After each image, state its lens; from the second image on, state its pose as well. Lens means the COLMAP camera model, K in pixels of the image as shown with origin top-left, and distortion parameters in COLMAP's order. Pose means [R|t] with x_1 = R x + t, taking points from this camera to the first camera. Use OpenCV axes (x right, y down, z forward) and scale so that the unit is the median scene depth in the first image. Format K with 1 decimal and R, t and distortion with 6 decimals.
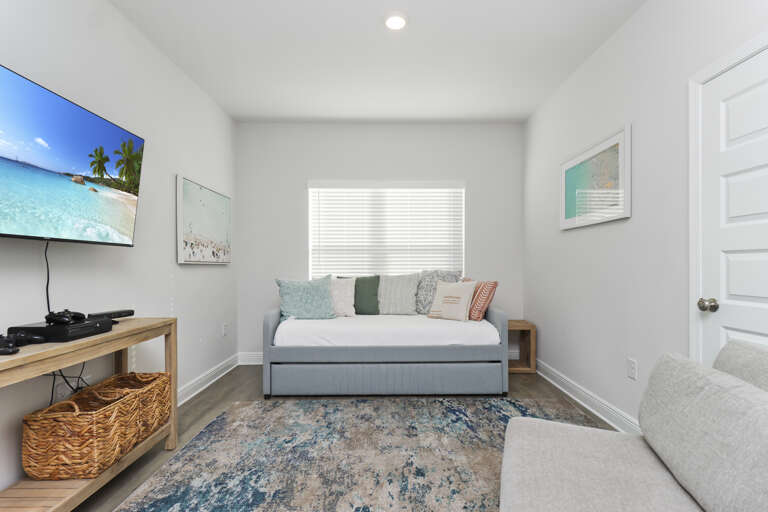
lens RADIAL K [[372.3, 0, 383.7], [0, 372.3, 260.7], [0, 0, 1]] dist [0.016269, -0.004905]
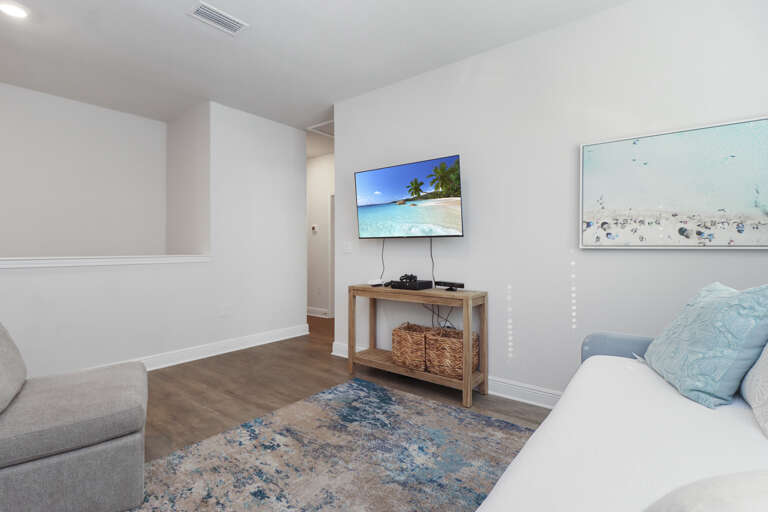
lens RADIAL K [[372.3, 0, 381.3], [0, 372.3, 254.9], [0, 0, 1]] dist [0.016269, -0.004905]
pose [[-0.618797, 0.015833, -0.785391, 0.605482], [0.004604, 0.999853, 0.016530, 0.008098], [0.785537, 0.006613, -0.618779, 1.796196]]
